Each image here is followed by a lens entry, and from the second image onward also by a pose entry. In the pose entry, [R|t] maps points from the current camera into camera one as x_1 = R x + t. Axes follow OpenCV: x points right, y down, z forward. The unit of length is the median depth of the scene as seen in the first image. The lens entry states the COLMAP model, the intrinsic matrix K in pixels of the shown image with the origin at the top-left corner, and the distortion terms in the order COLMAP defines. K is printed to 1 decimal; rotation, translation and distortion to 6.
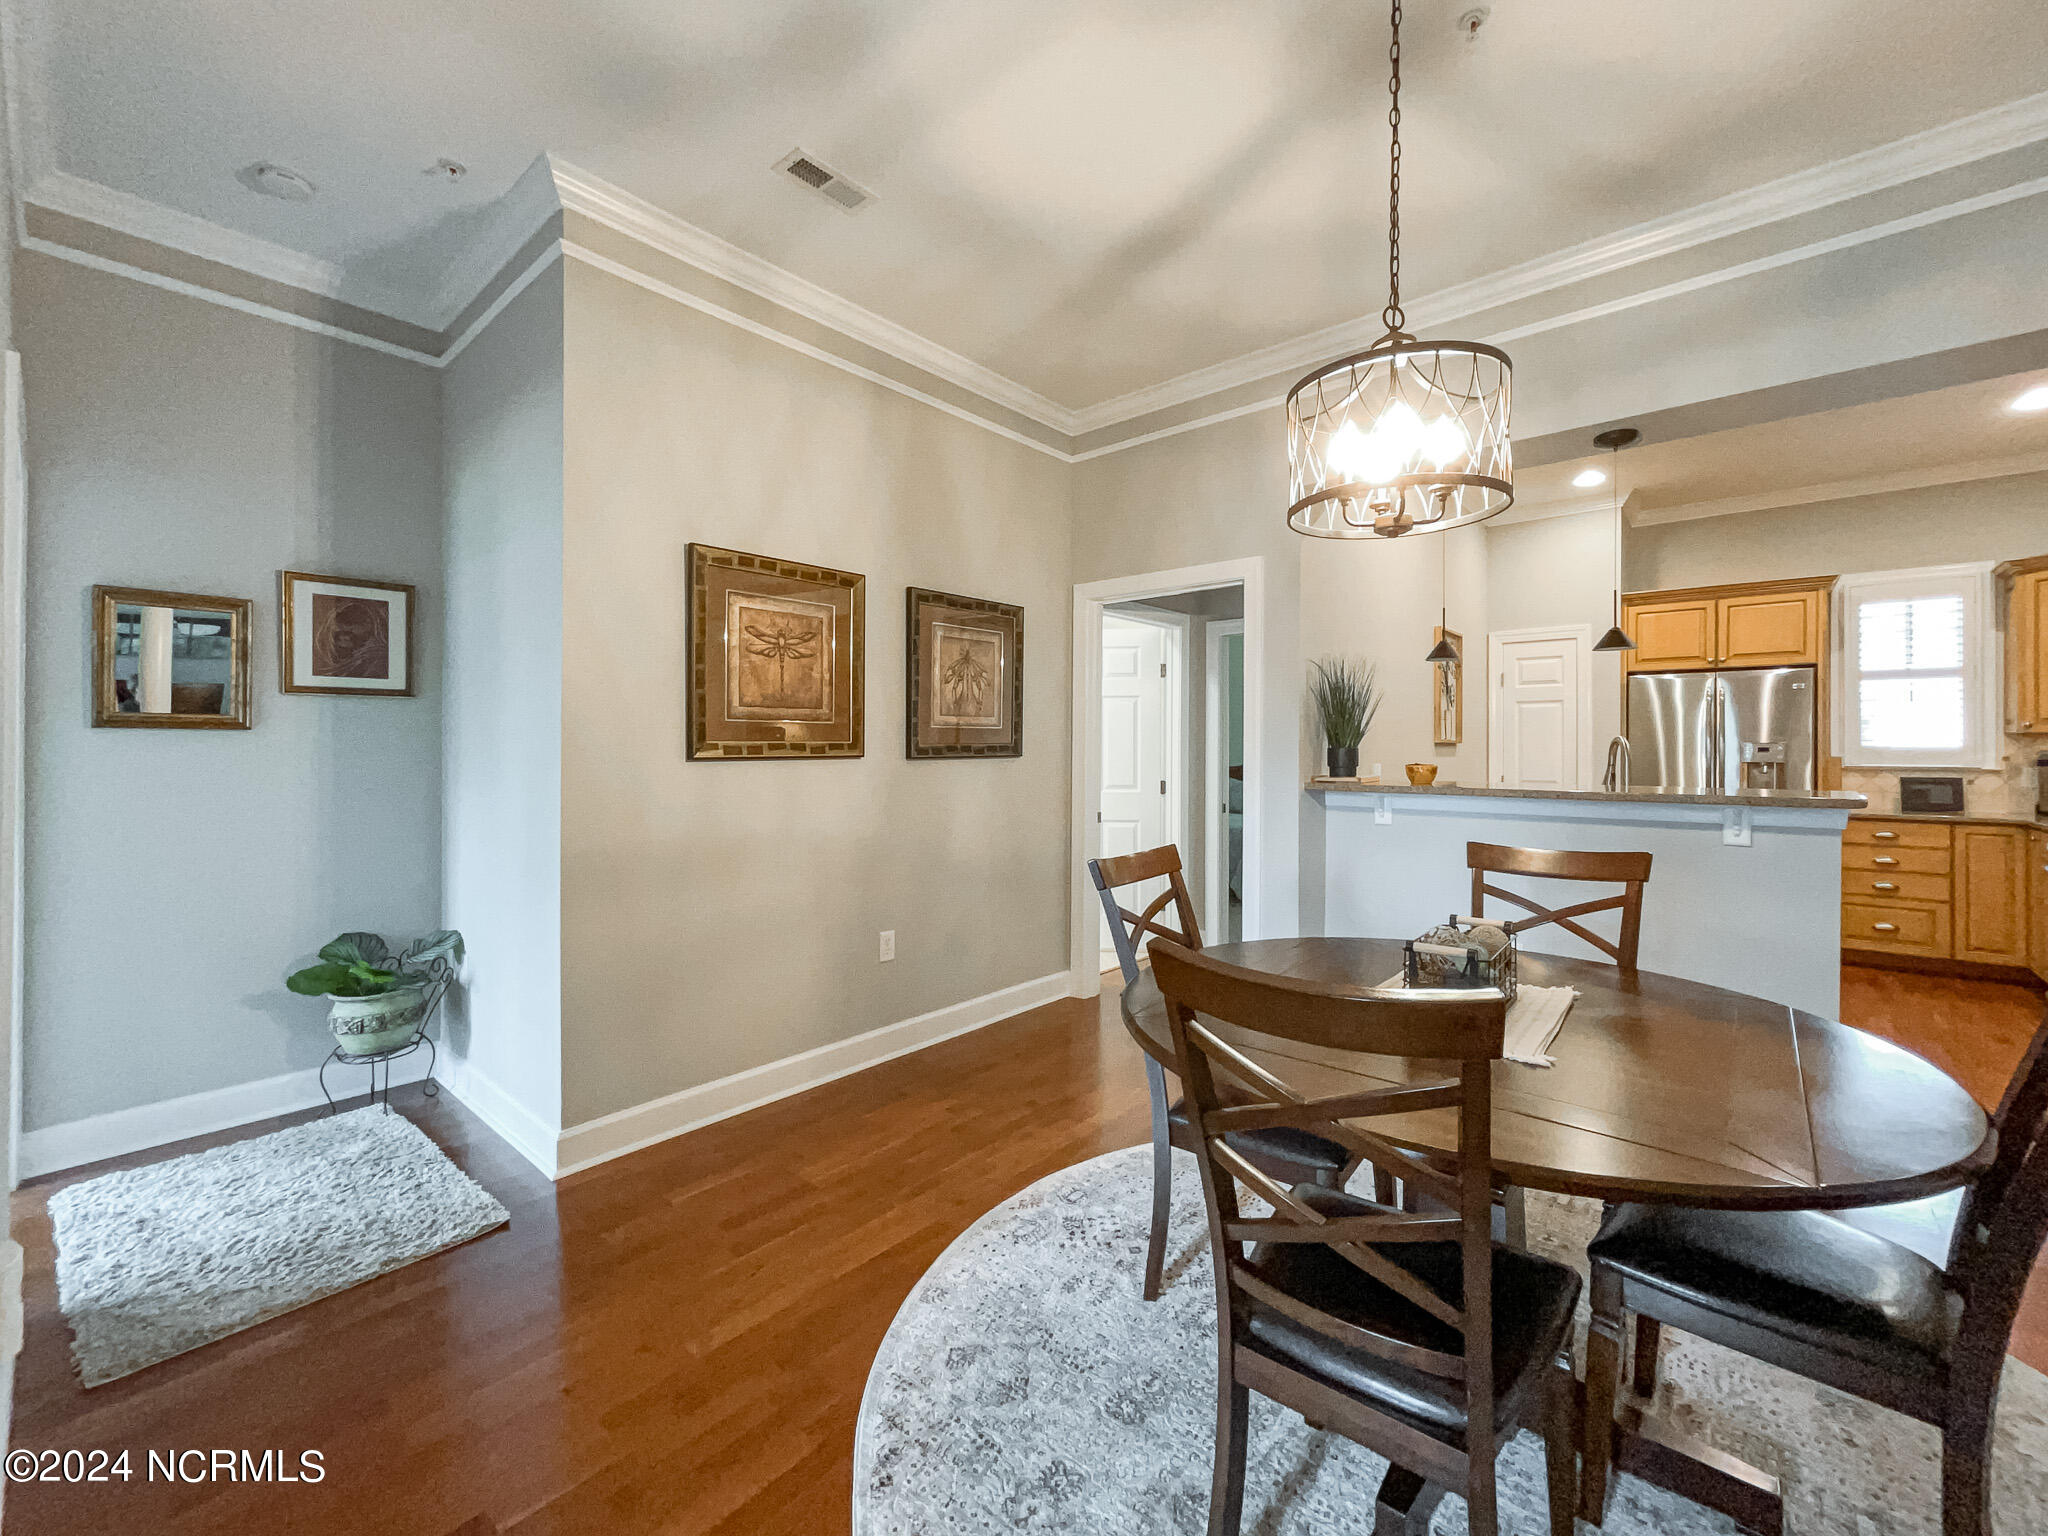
lens RADIAL K [[850.1, 0, 1036.4], [0, 850.1, 747.8], [0, 0, 1]] dist [-0.000575, 0.001094]
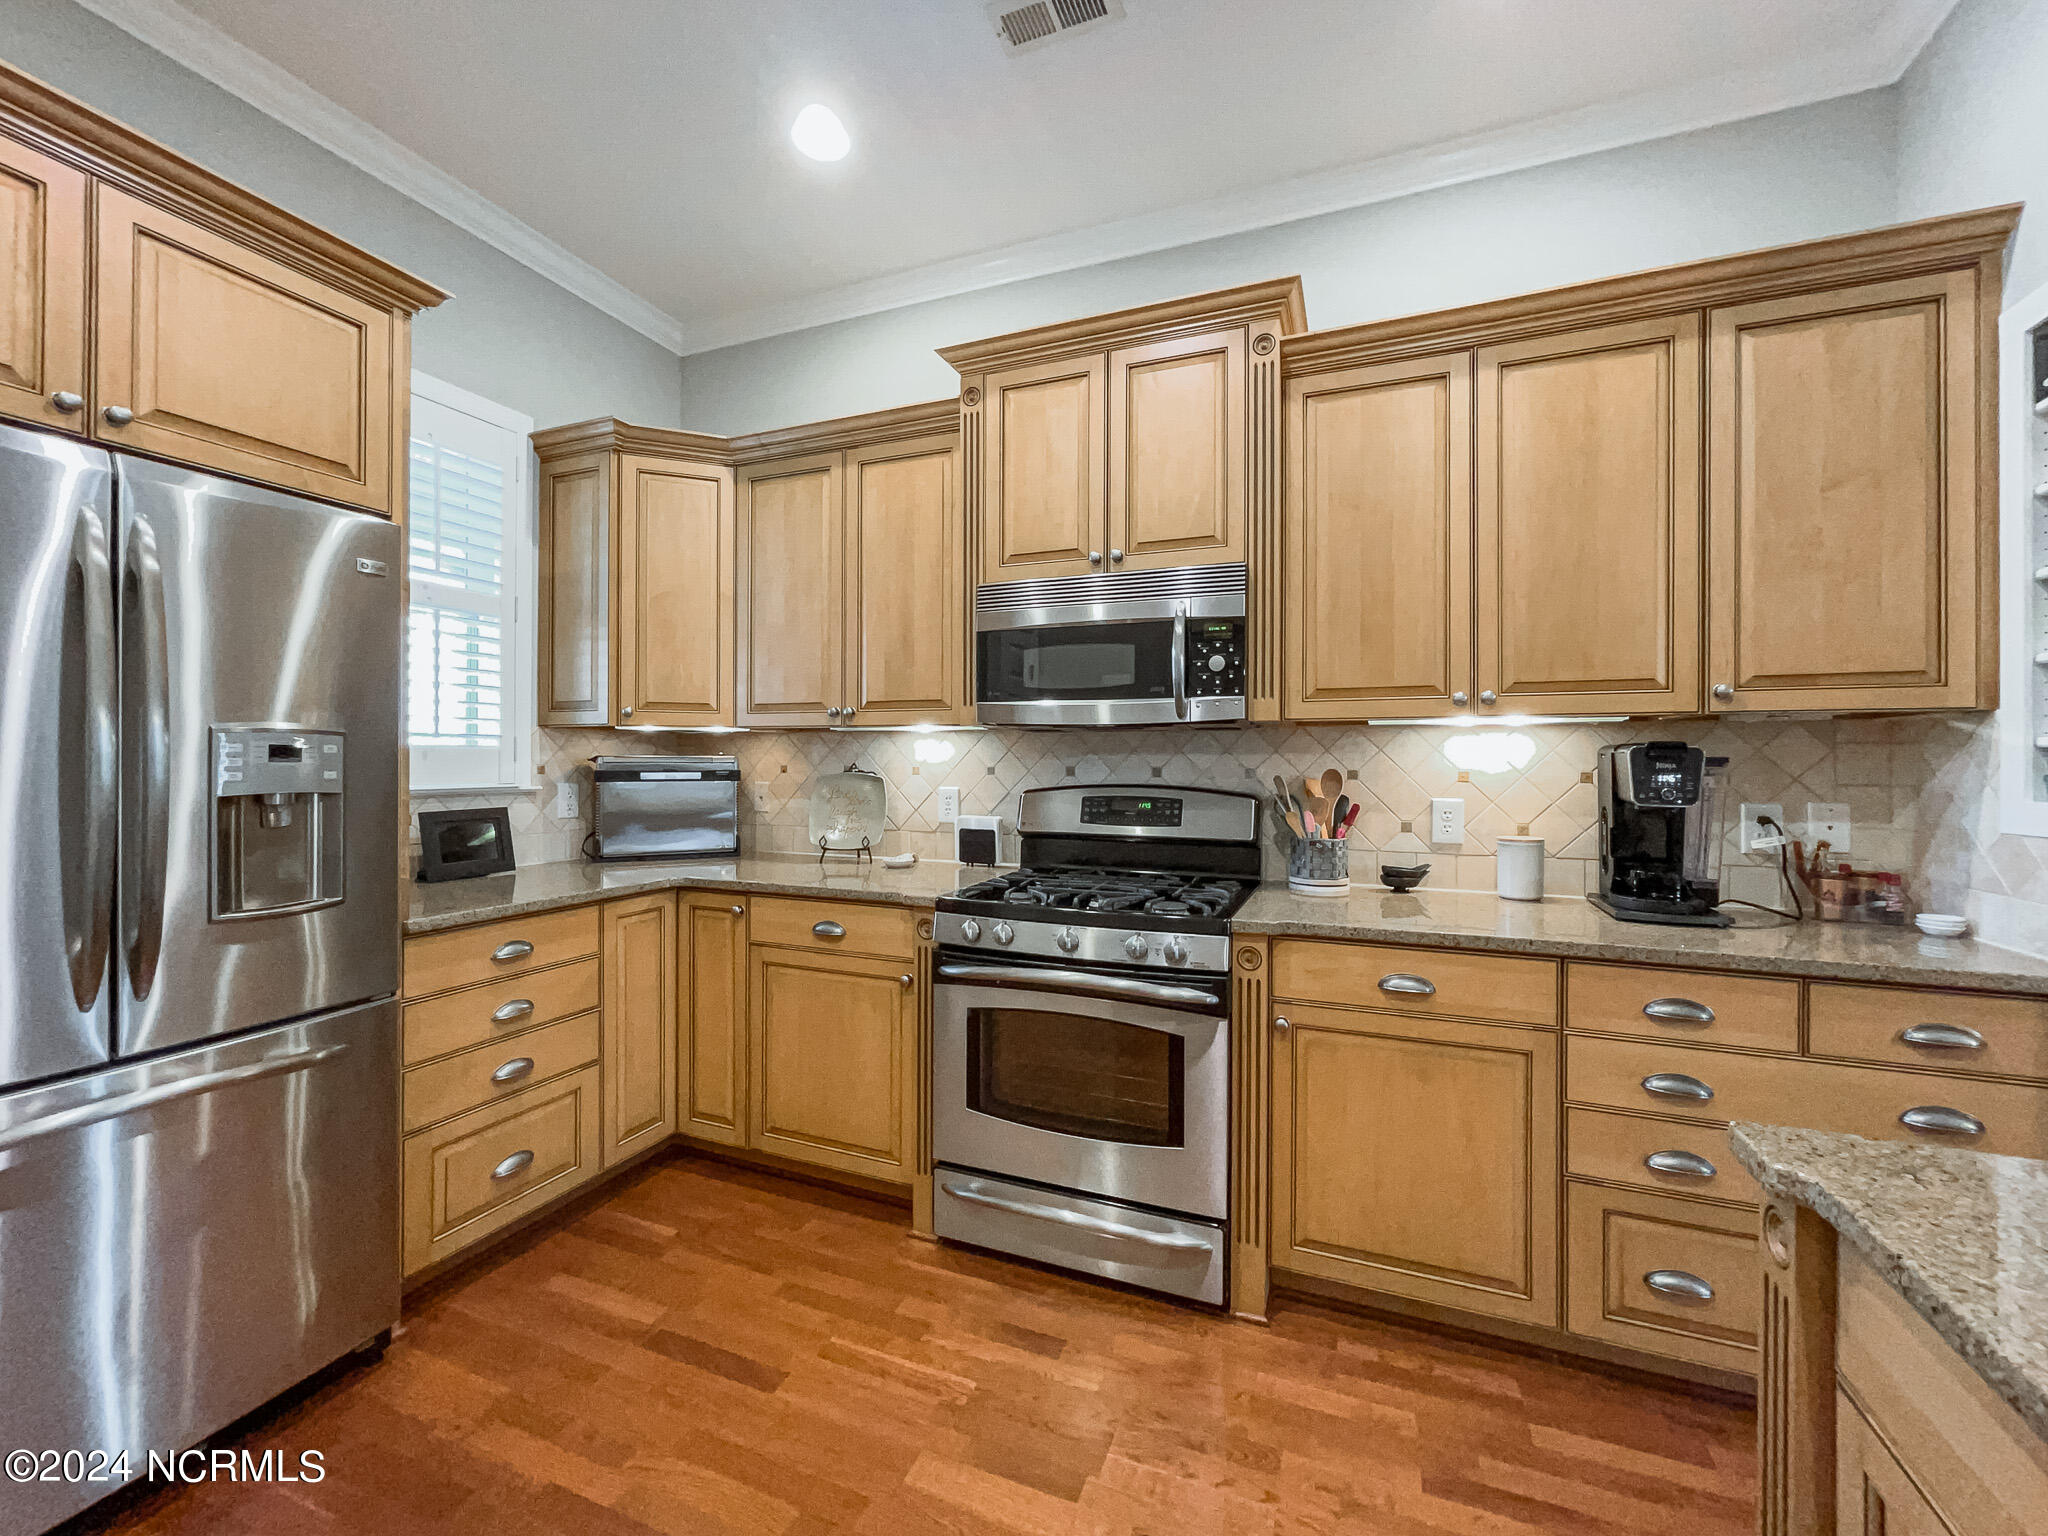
lens RADIAL K [[850.1, 0, 1026.3], [0, 850.1, 761.0], [0, 0, 1]] dist [-0.000575, 0.001094]
pose [[-0.309515, -0.006171, 0.950875, 0.653146], [-0.007920, 0.999961, 0.003912, 0.002982], [-0.950862, -0.006320, -0.309552, 1.144001]]
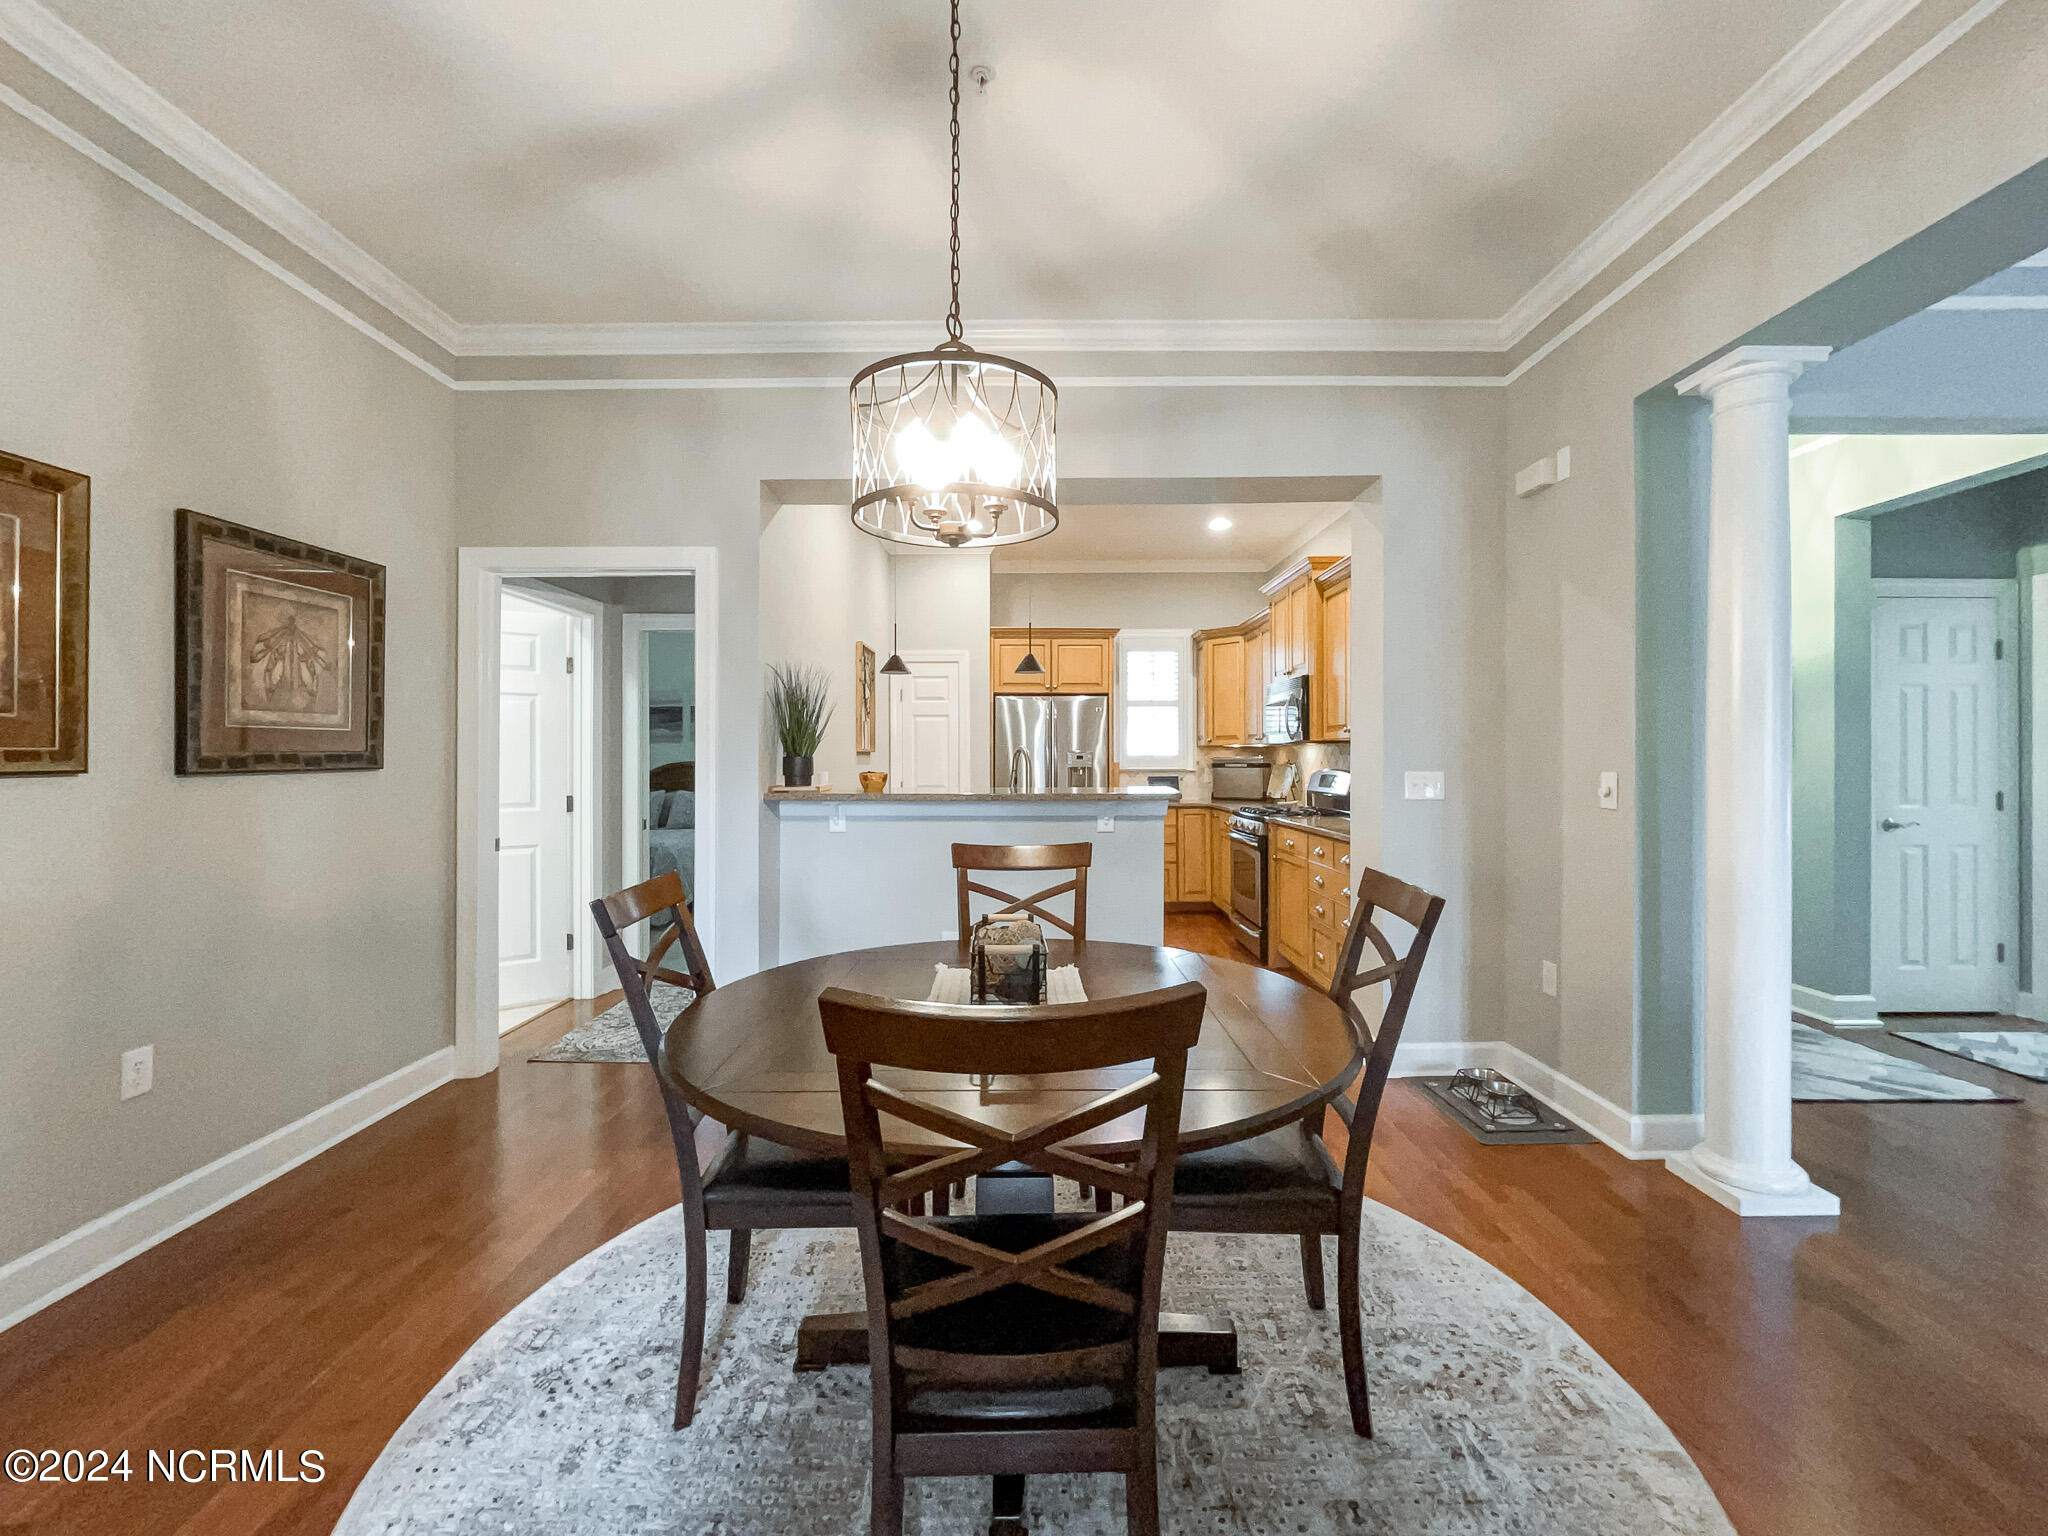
lens RADIAL K [[850.1, 0, 1026.6], [0, 850.1, 758.3], [0, 0, 1]] dist [-0.000575, 0.001094]
pose [[0.758936, -0.003451, 0.651156, -0.078022], [0.002362, 0.999994, 0.002547, 0.000329], [-0.651161, -0.000395, 0.758940, 0.084201]]
